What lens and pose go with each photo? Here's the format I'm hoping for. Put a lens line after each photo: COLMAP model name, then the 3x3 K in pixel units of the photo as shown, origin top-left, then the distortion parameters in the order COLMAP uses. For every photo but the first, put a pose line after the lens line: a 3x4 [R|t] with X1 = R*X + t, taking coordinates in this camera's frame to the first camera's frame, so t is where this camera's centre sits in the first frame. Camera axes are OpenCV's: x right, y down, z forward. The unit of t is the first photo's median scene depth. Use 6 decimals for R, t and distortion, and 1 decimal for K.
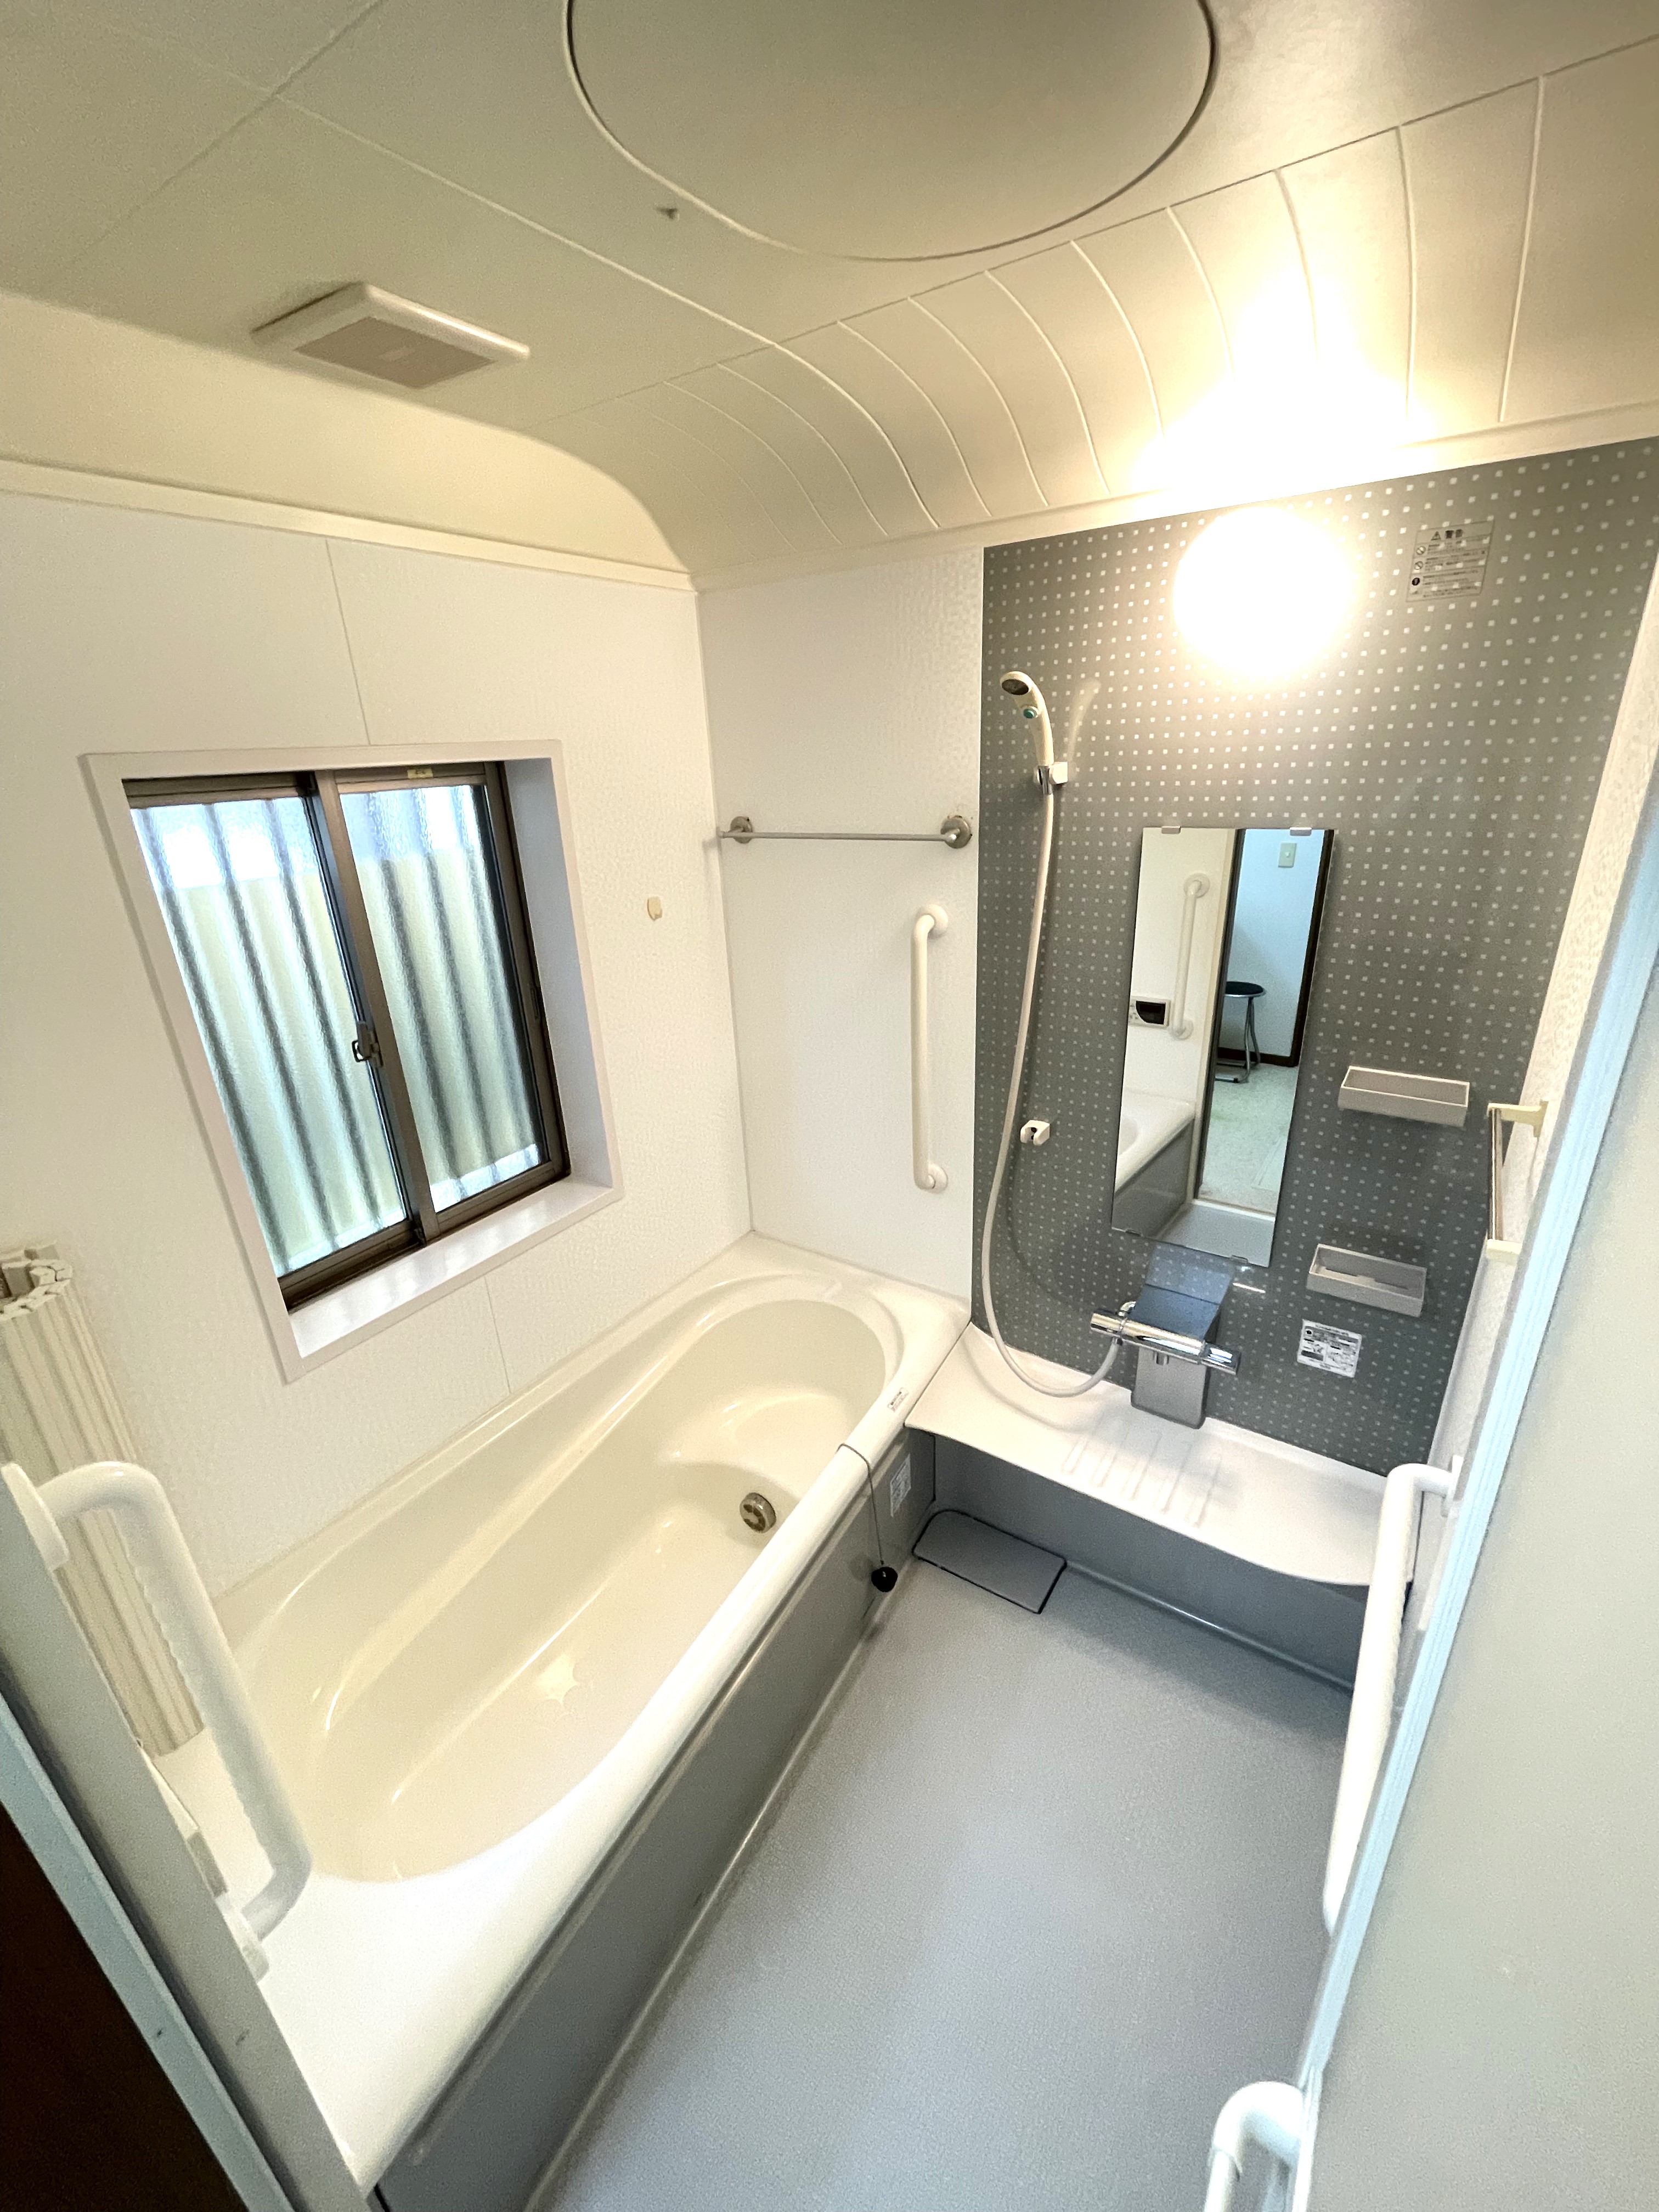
lens RADIAL K [[901.7, 0, 825.3], [0, 901.7, 1101.7], [0, 0, 1]] dist [-0.004003, -0.000222]
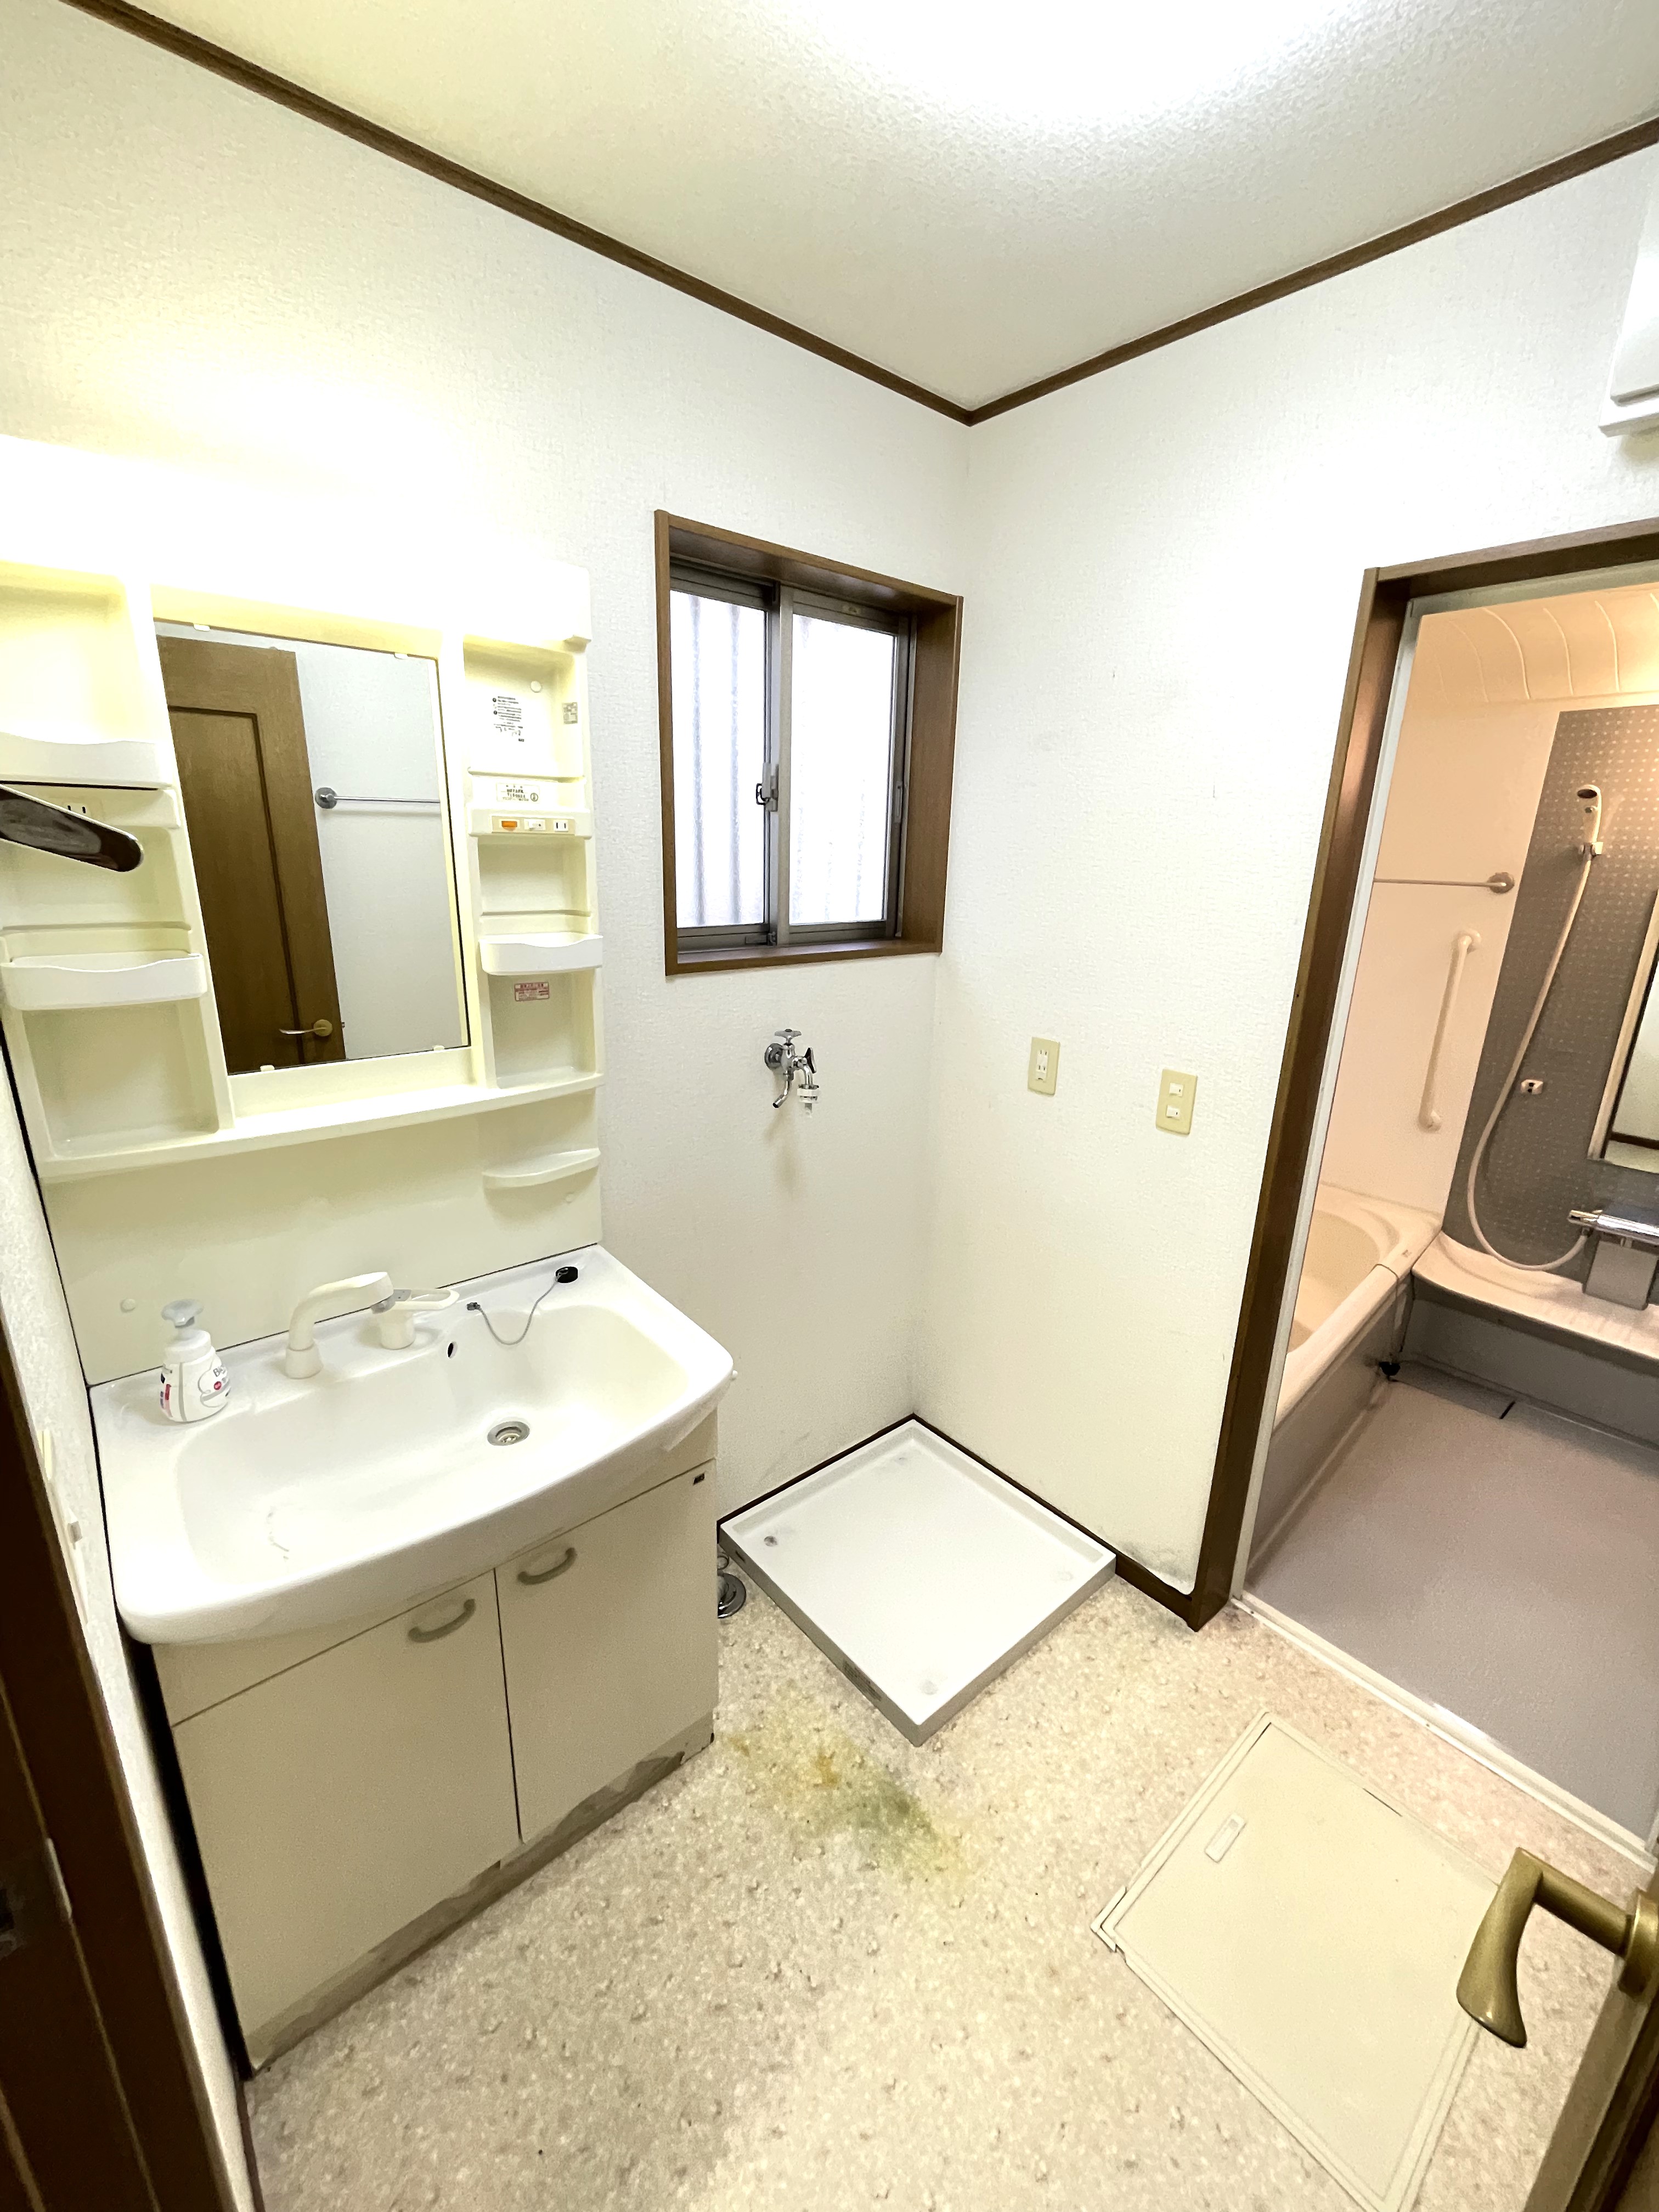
lens RADIAL K [[901.7, 0, 836.9], [0, 901.7, 1104.0], [0, 0, 1]] dist [-0.004003, -0.000222]
pose [[0.963881, 0.136209, -0.228867, -0.545569], [-0.157373, 0.984545, -0.076837, 0.370520], [0.214864, 0.110079, 0.970421, -0.696134]]
